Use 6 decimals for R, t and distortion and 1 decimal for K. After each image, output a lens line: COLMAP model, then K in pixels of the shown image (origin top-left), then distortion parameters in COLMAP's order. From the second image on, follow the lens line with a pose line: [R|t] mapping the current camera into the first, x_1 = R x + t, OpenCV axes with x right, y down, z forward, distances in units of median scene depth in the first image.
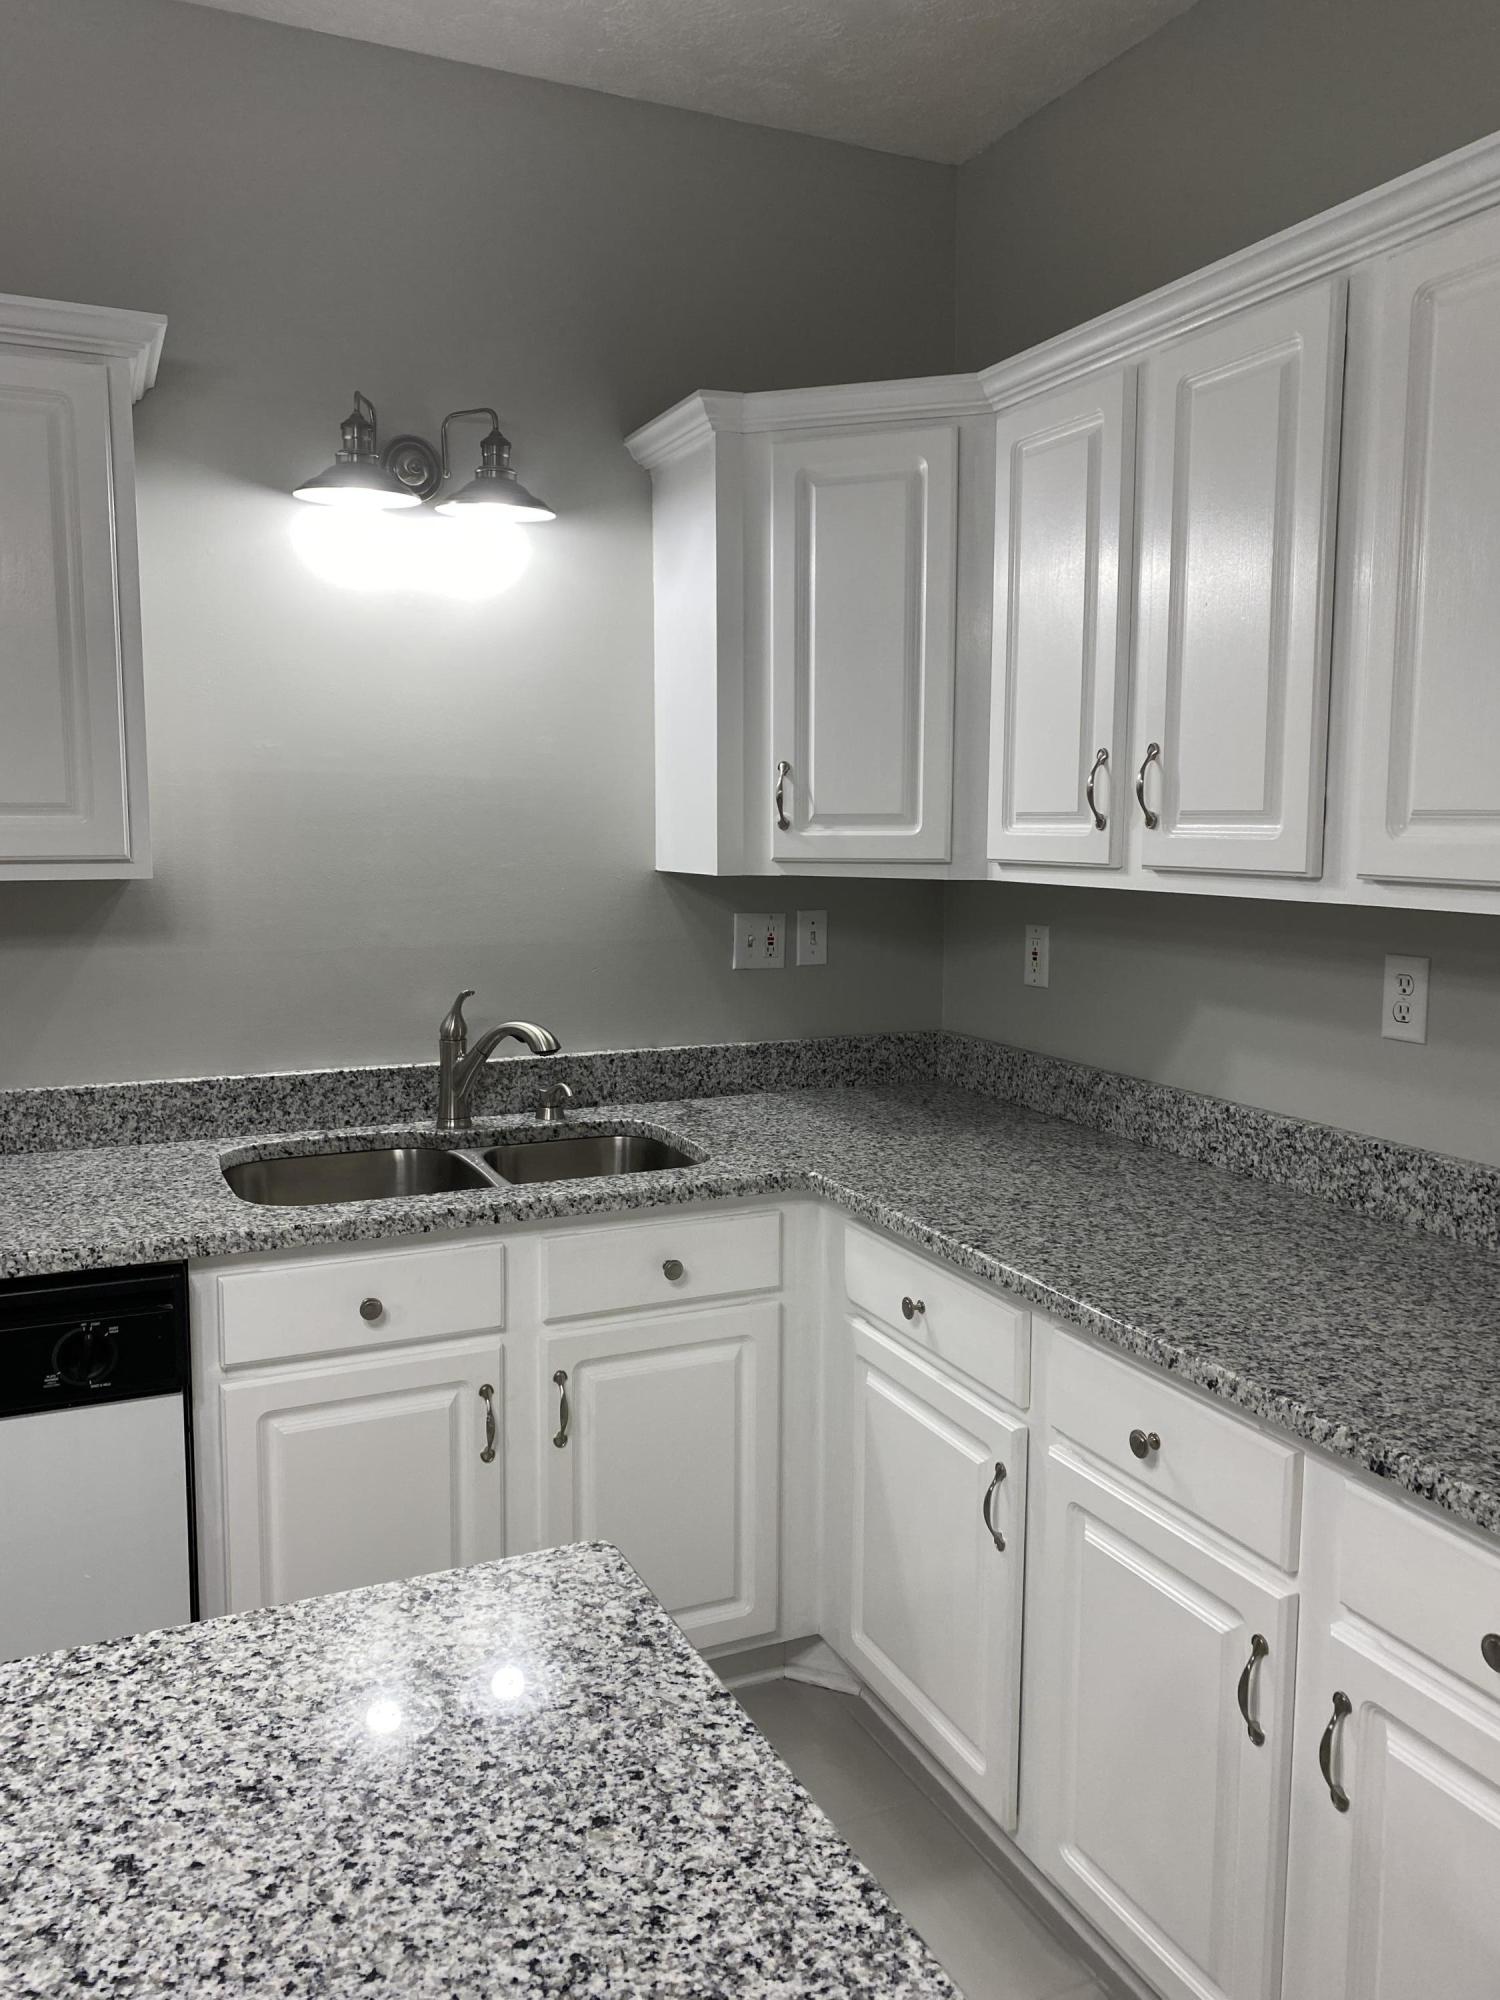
lens RADIAL K [[1510.4, 0, 743.8], [0, 1510.4, 998.0], [0, 0, 1]] dist [0.046132, -0.055432]
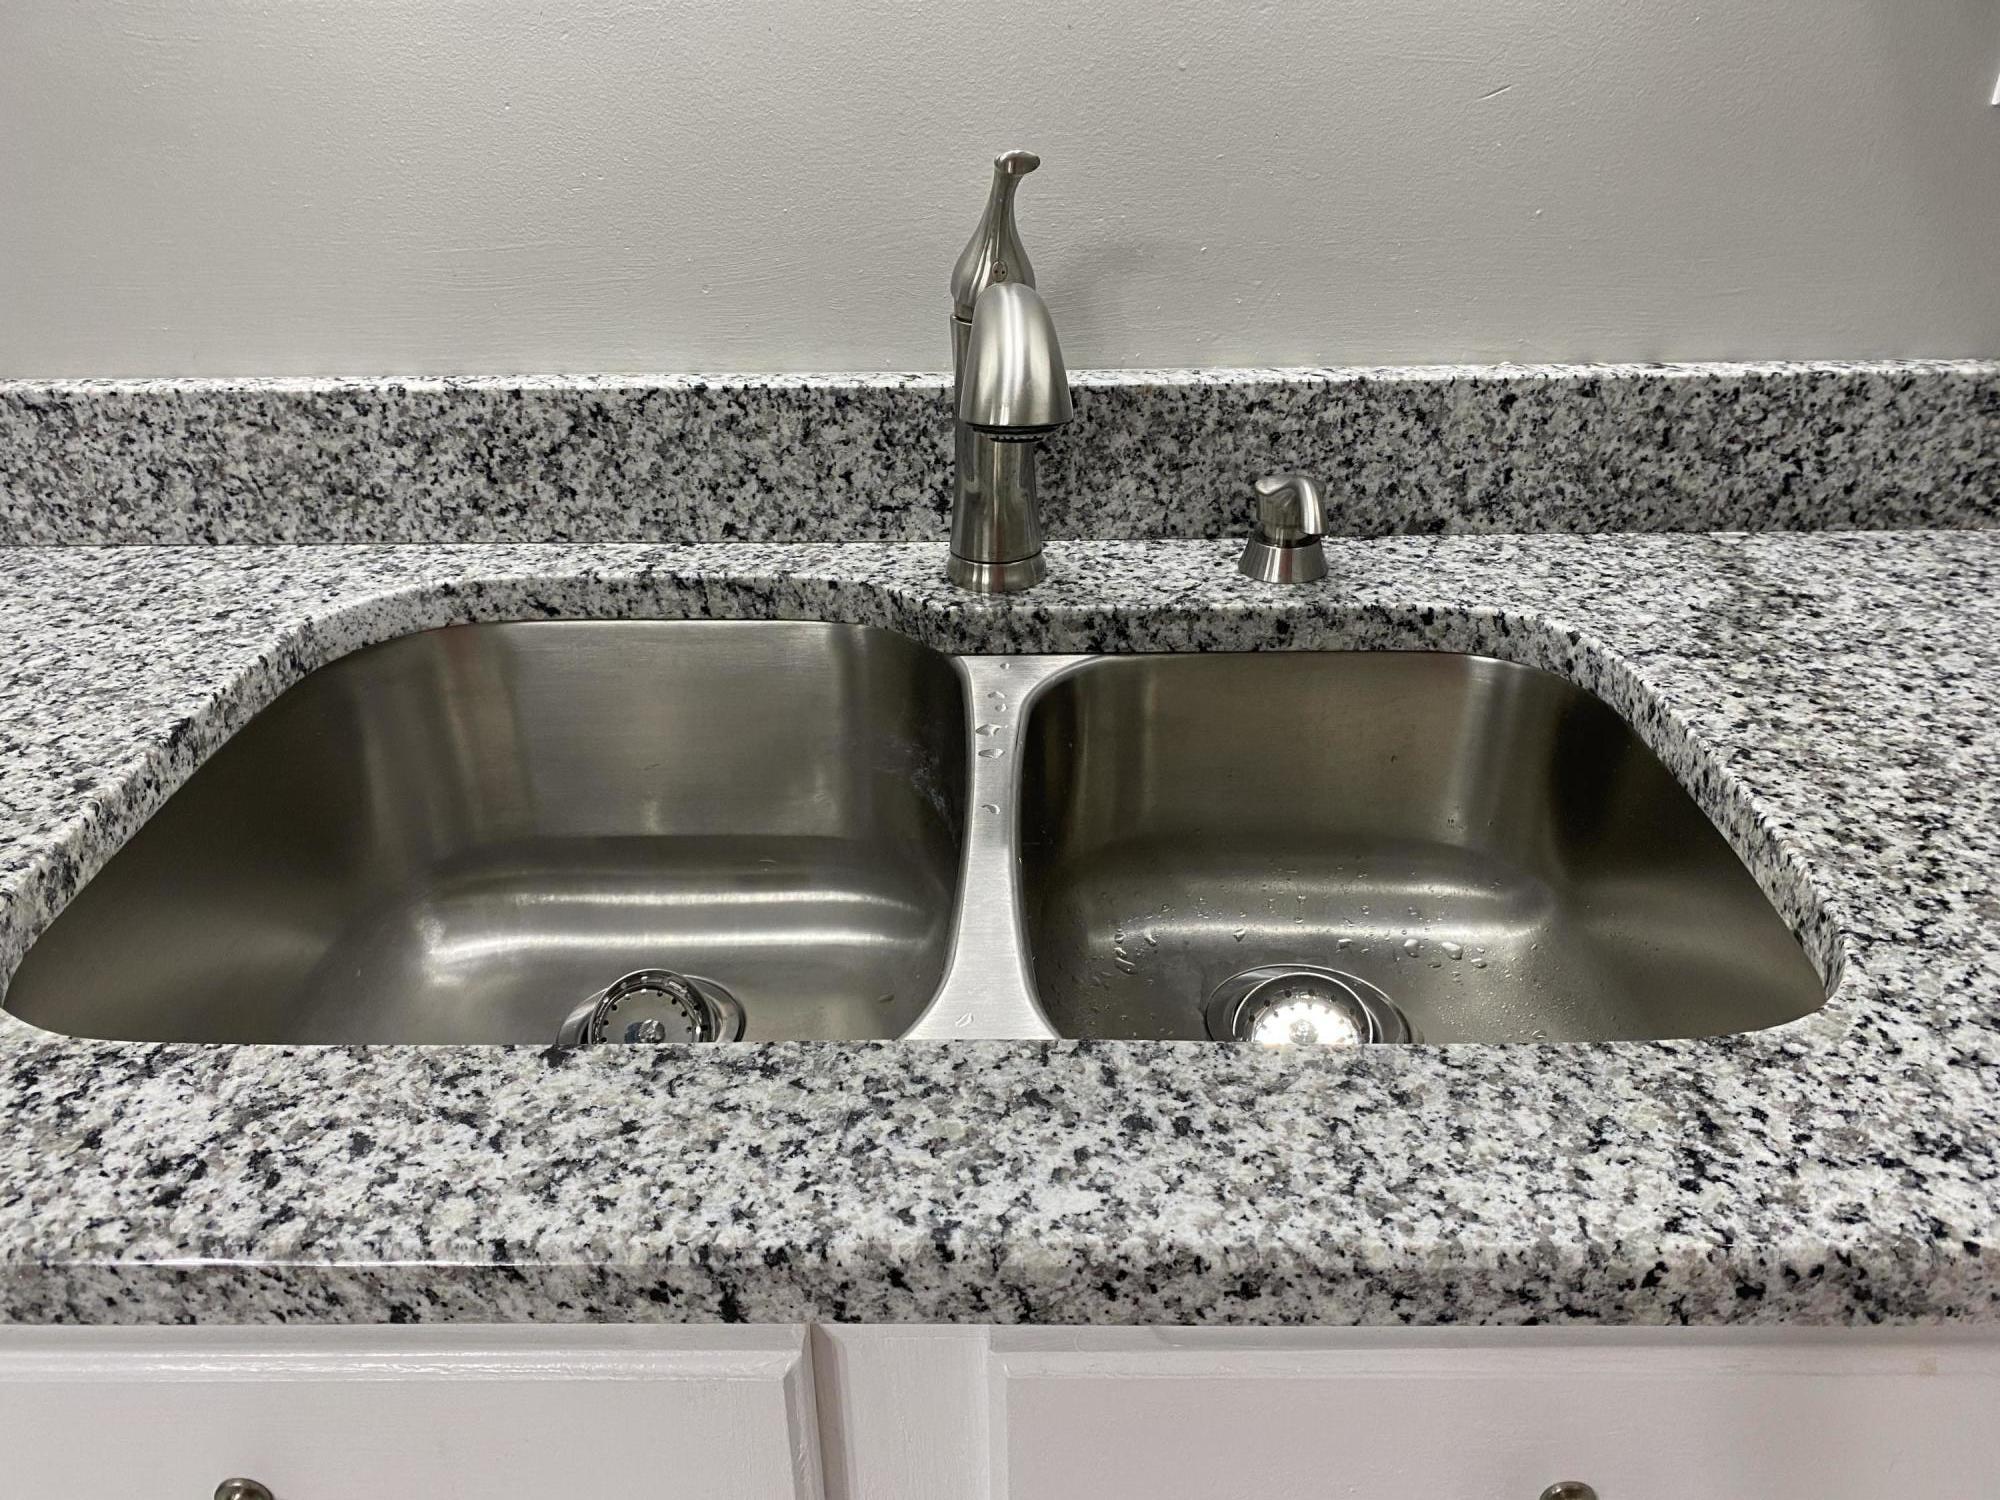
lens RADIAL K [[1510.4, 0, 993.0], [0, 1510.4, 744.6], [0, 0, 1]] dist [0.046132, -0.055432]
pose [[0.904748, 0.180222, -0.385943, -0.052157], [-0.033557, 0.933421, 0.357210, -0.002651], [0.424624, -0.310234, 0.850558, 0.708066]]
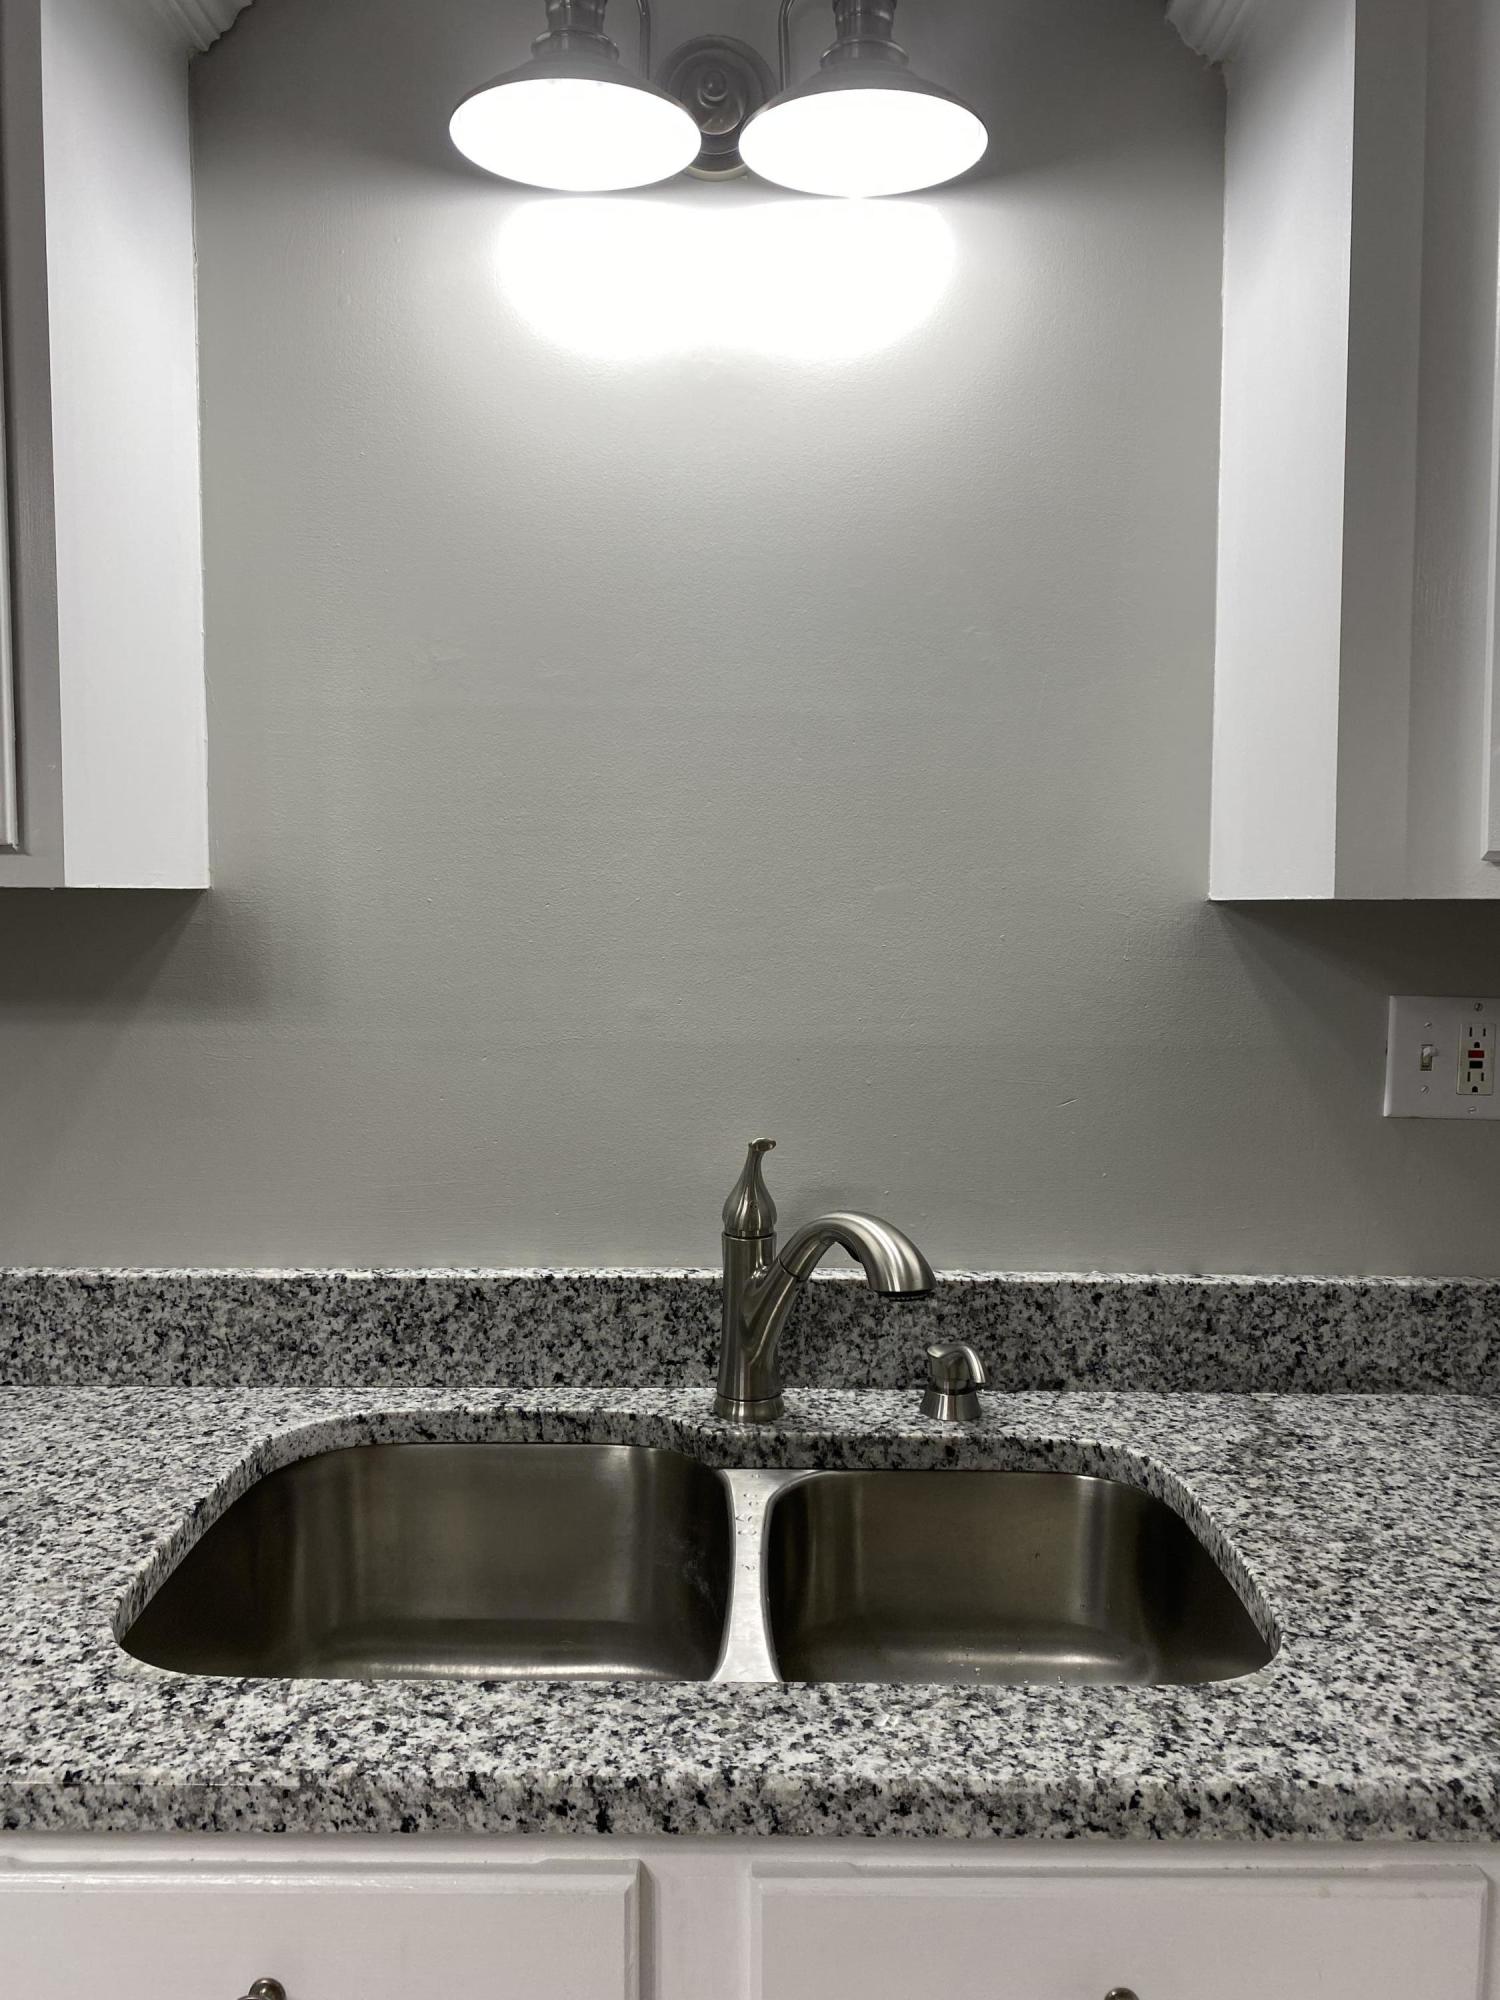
lens RADIAL K [[1510.4, 0, 743.8], [0, 1510.4, 998.0], [0, 0, 1]] dist [0.046132, -0.055432]
pose [[0.907993, 0.027206, -0.418101, 0.009796], [-0.051203, 0.997615, -0.046284, -0.027126], [0.415845, 0.063433, 0.907221, 0.555804]]
